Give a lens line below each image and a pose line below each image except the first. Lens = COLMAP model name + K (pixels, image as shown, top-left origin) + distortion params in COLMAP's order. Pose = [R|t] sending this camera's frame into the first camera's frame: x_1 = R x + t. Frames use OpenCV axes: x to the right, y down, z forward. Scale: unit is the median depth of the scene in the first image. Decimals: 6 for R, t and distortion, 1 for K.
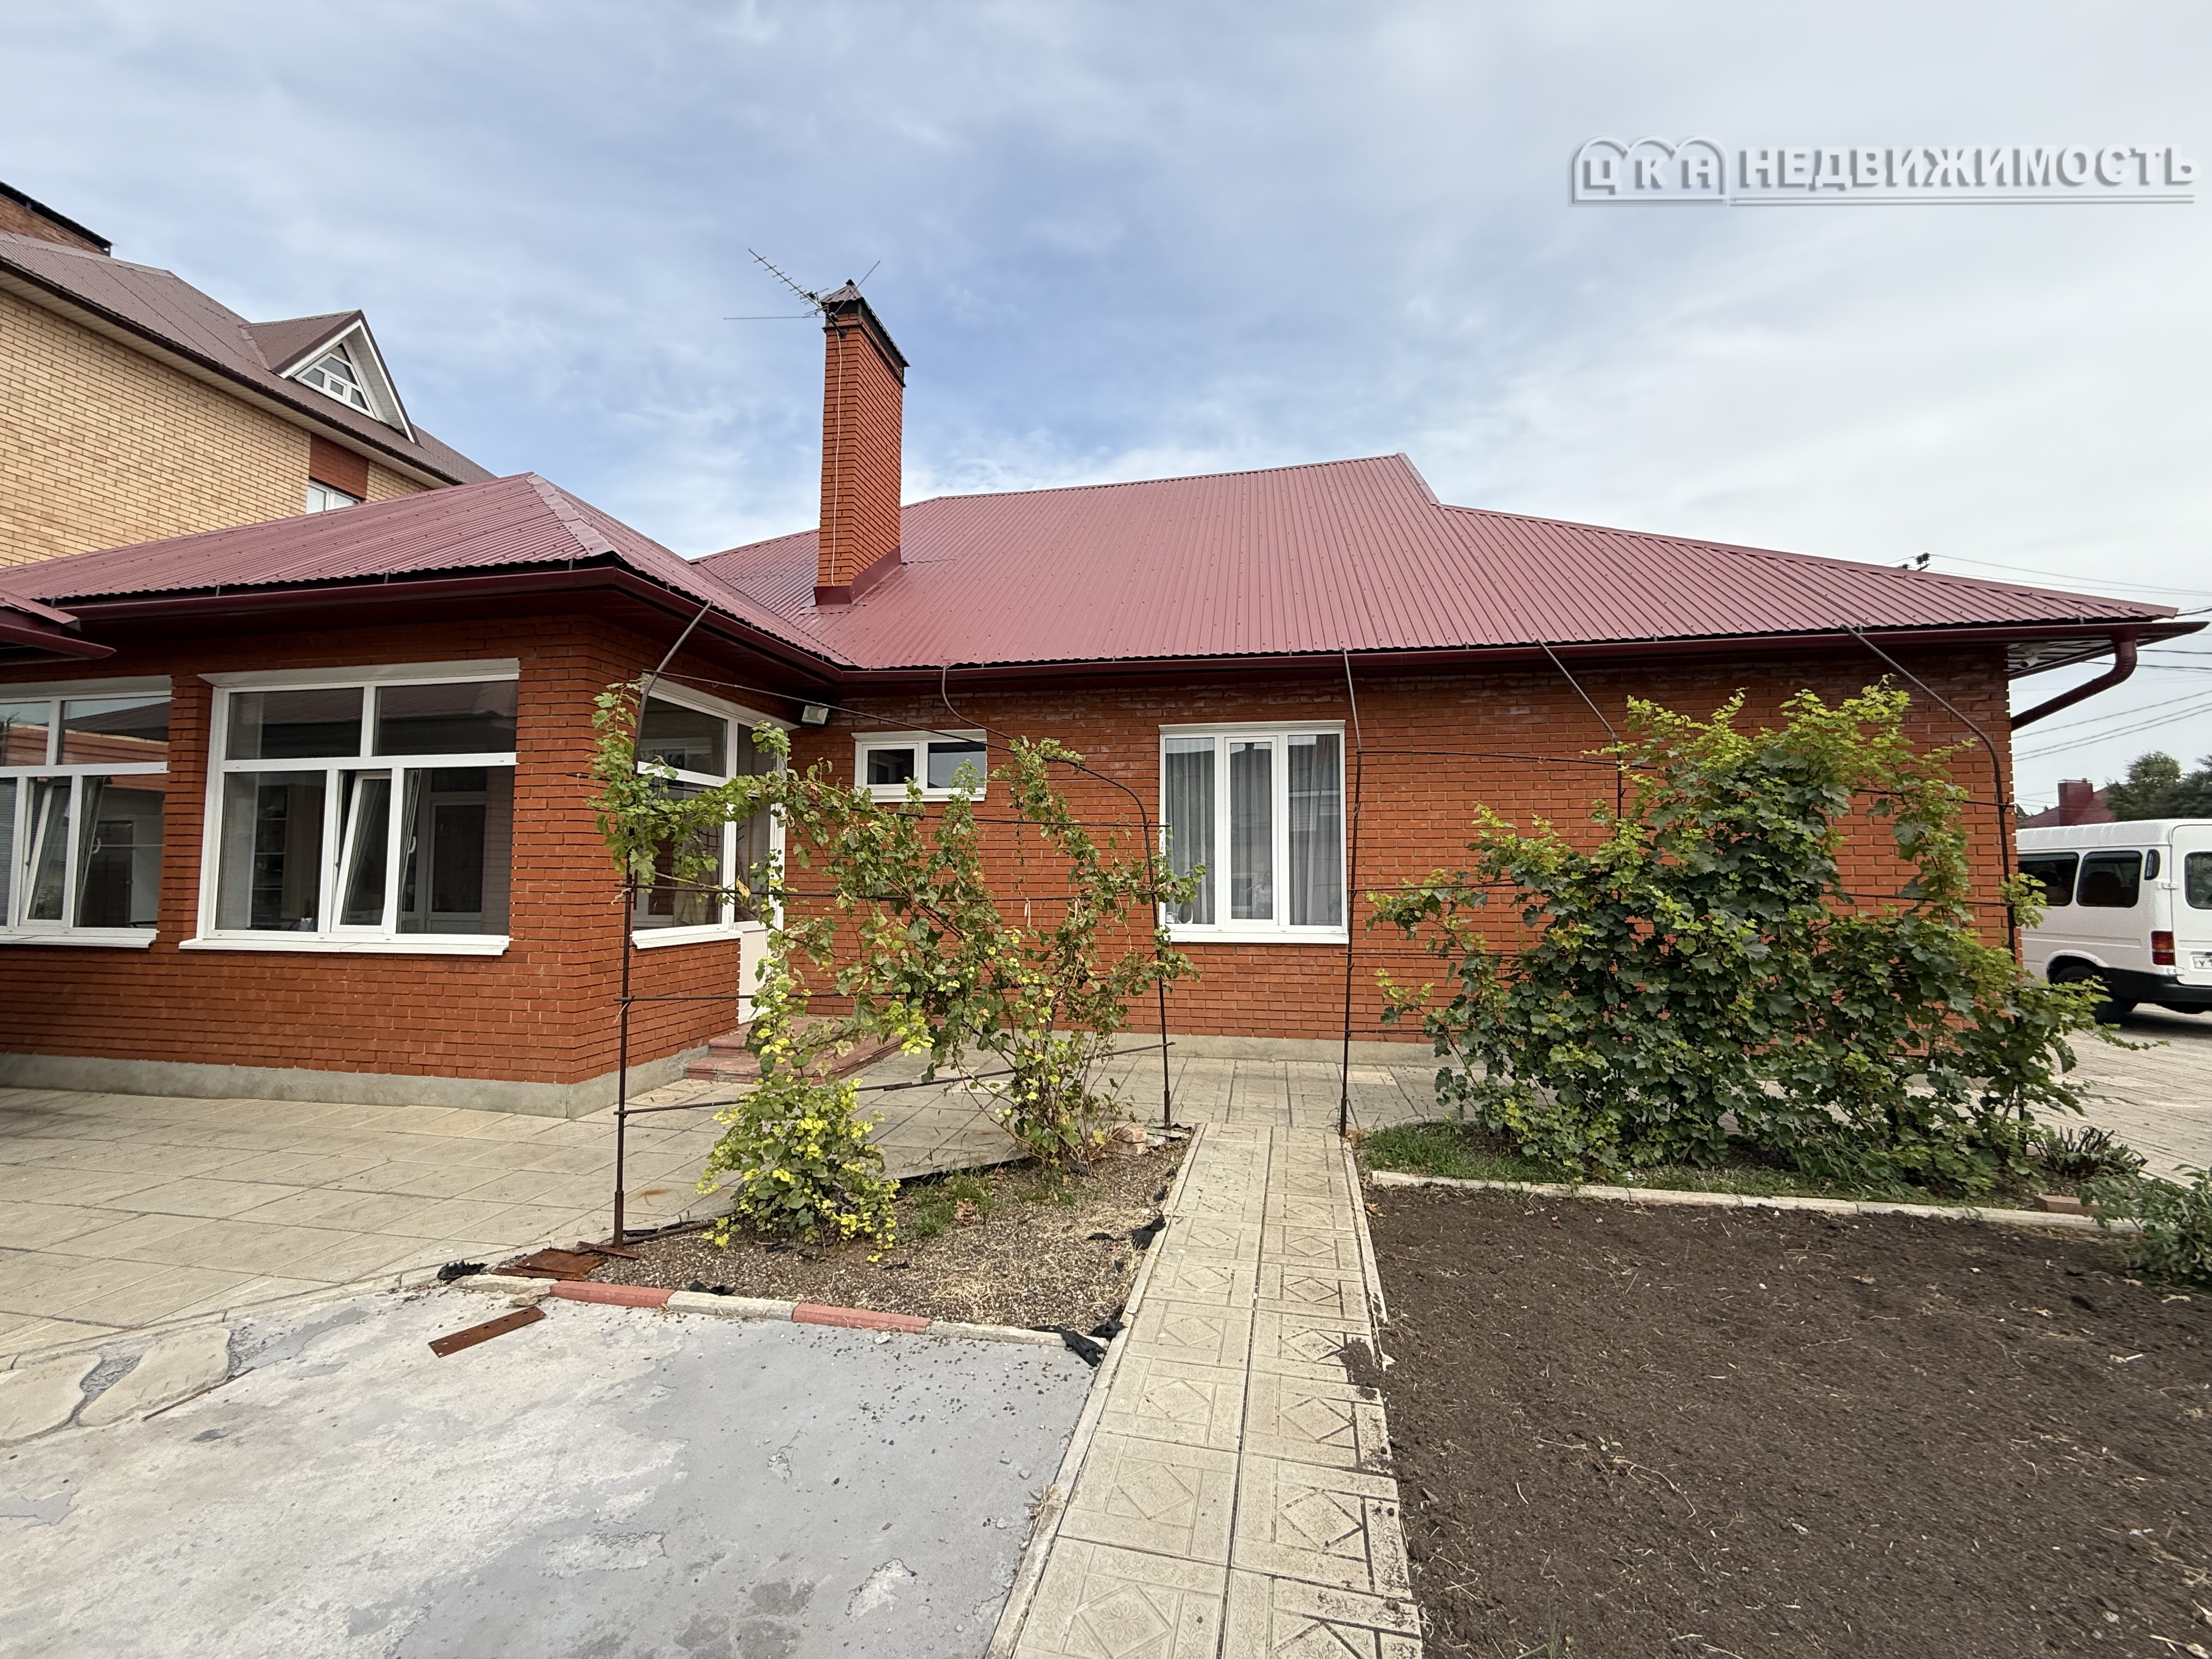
lens RADIAL K [[887.6, 0, 1108.9], [0, 887.6, 841.4], [0, 0, 1]] dist [-0.004489, 0.001009]
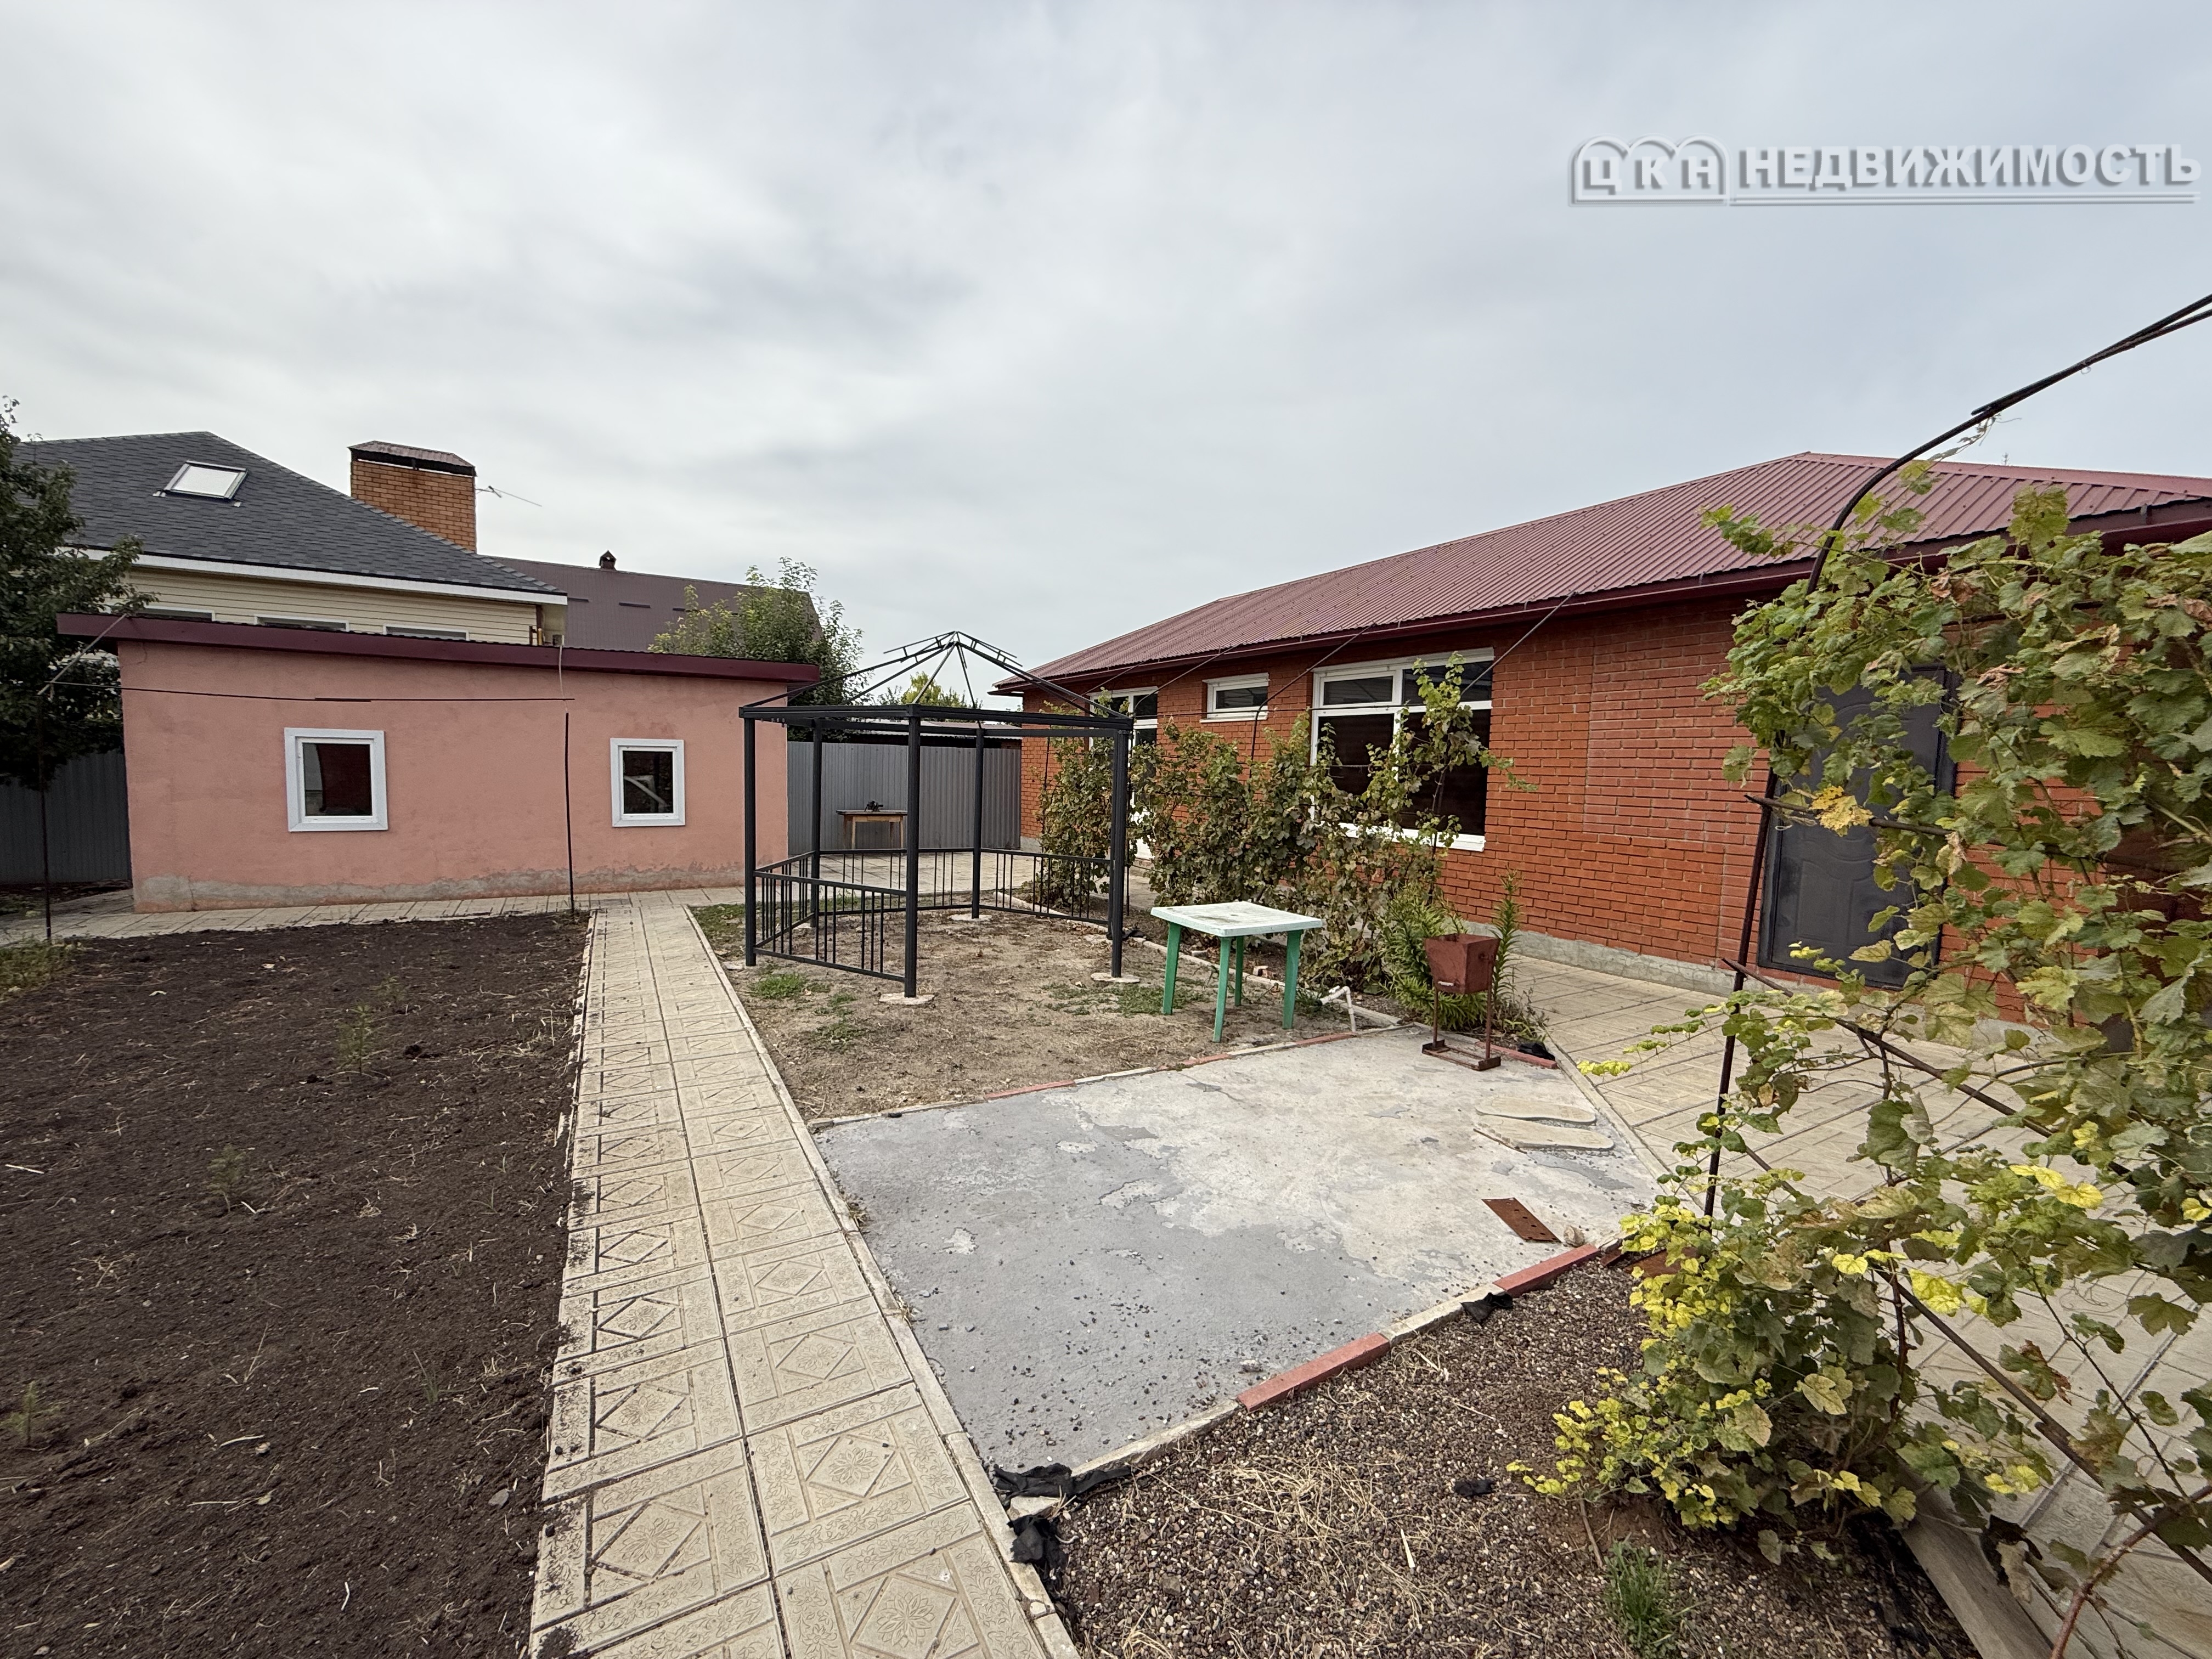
lens RADIAL K [[887.6, 0, 1101.4], [0, 887.6, 819.7], [0, 0, 1]] dist [-0.004489, 0.001009]
pose [[-0.760495, 0.019548, -0.649050, 0.430968], [0.005715, 0.999710, 0.023413, 0.074968], [0.649319, 0.014096, -0.760385, 1.872047]]
